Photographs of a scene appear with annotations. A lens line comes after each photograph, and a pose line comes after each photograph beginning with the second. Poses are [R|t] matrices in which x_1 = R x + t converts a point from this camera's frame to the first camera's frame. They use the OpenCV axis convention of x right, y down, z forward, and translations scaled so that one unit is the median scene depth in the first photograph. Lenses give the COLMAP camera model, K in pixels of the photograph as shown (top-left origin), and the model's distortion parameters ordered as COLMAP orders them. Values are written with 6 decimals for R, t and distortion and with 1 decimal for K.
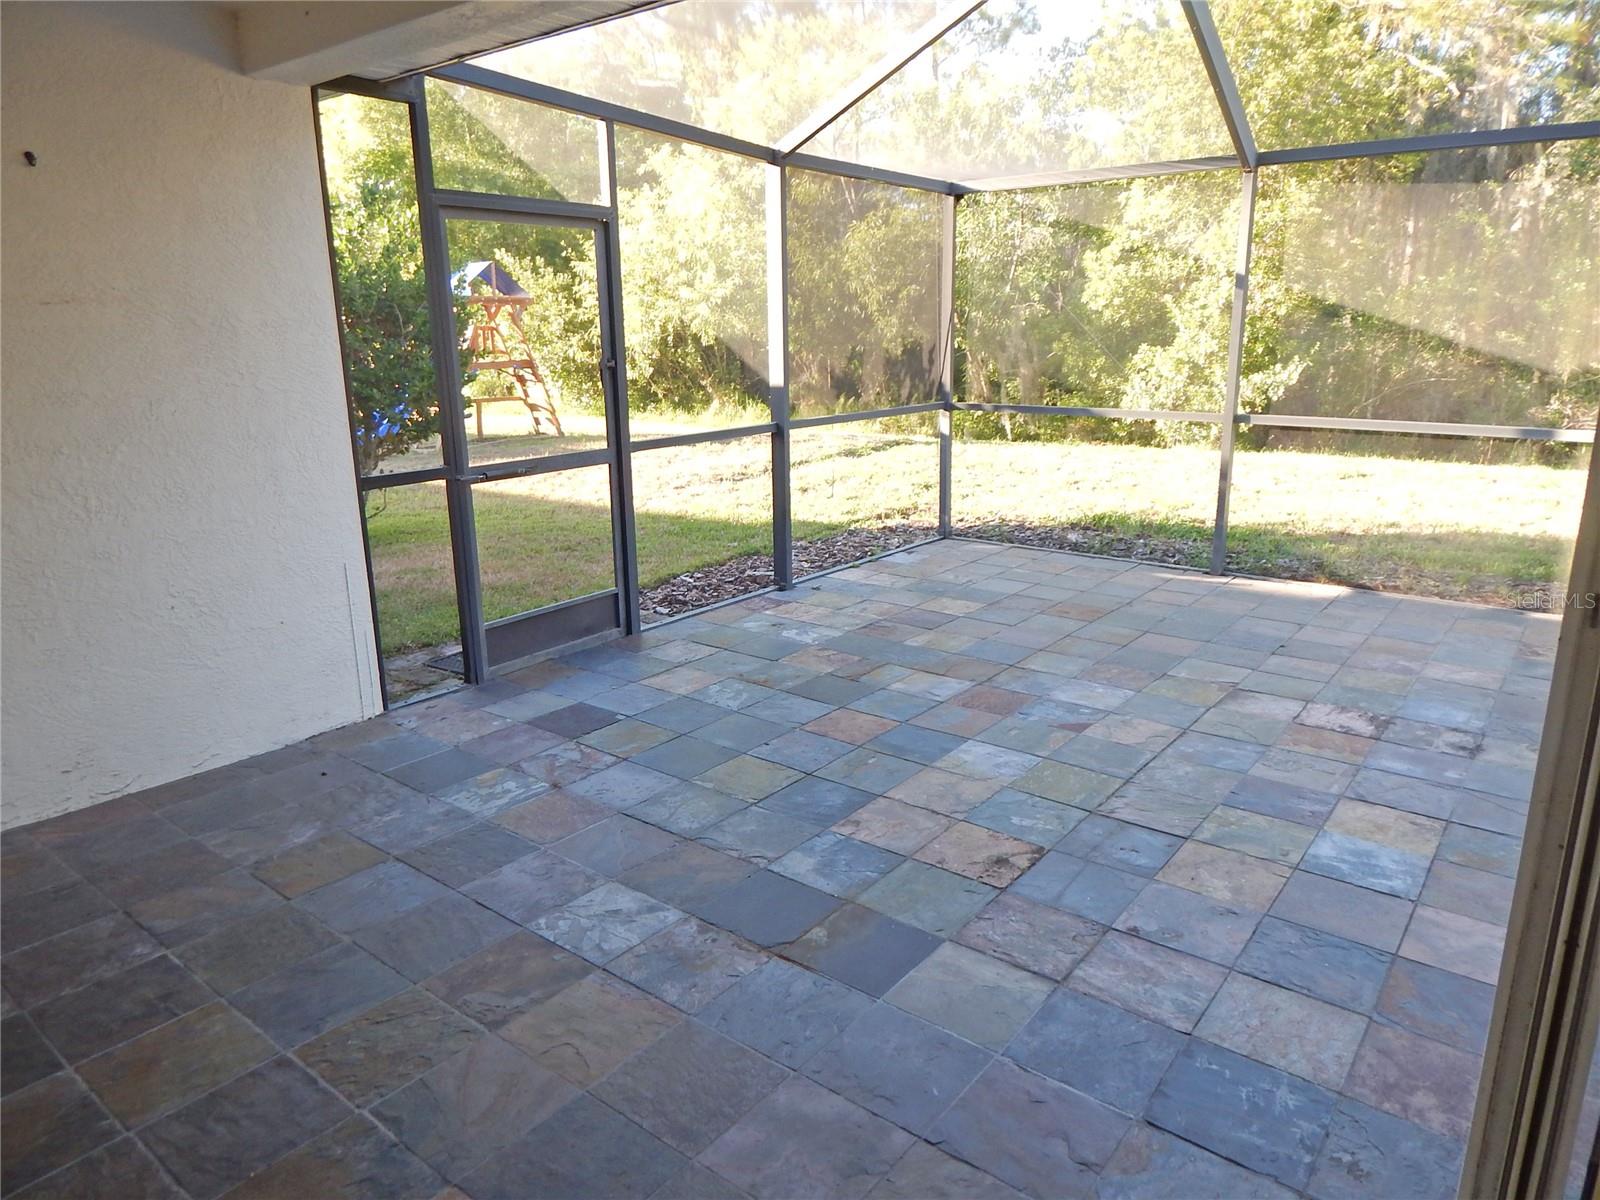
lens RADIAL K [[1036.4, 0, 800.0], [0, 1036.4, 600.0], [0, 0, 1]] dist [-0.051791, -0.000364]
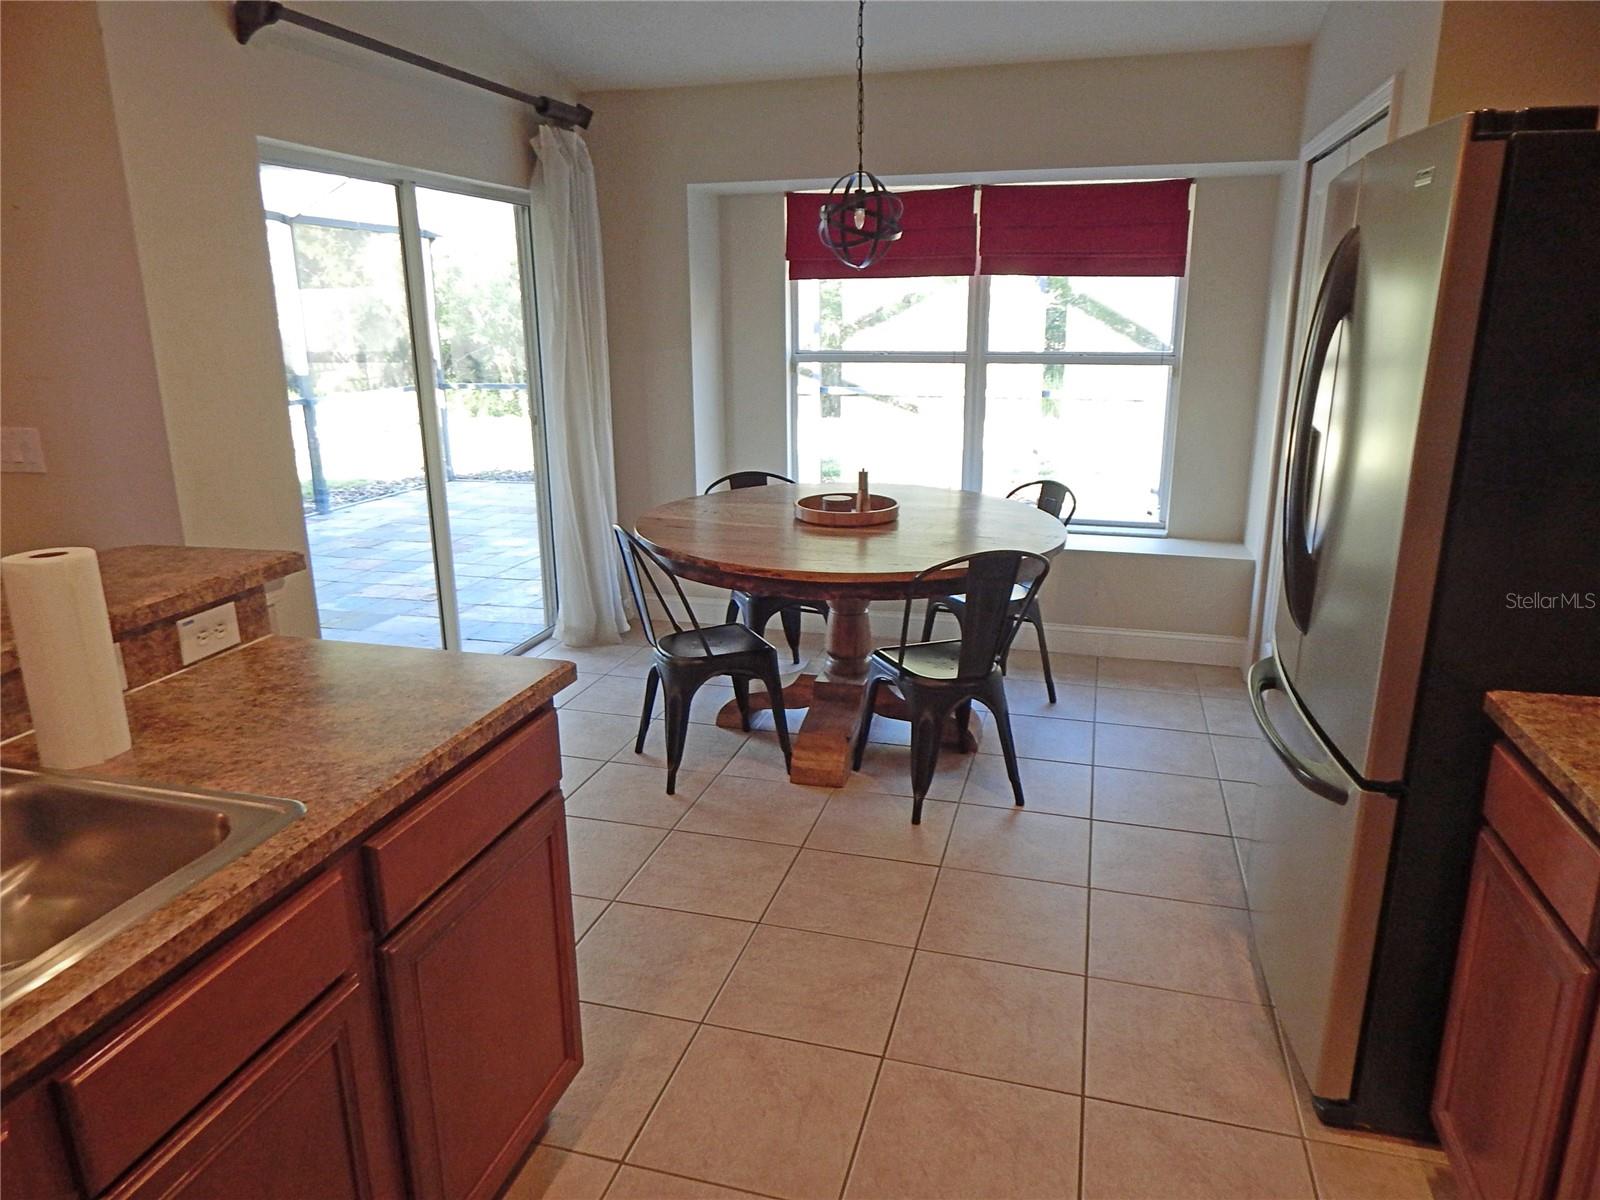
lens RADIAL K [[1036.4, 0, 800.0], [0, 1036.4, 600.0], [0, 0, 1]] dist [-0.051791, -0.000364]
pose [[0.919697, -0.105117, 0.378297, 0.050351], [0.101847, 0.994386, 0.028706, 0.159506], [-0.379191, 0.012128, 0.925239, -0.674224]]
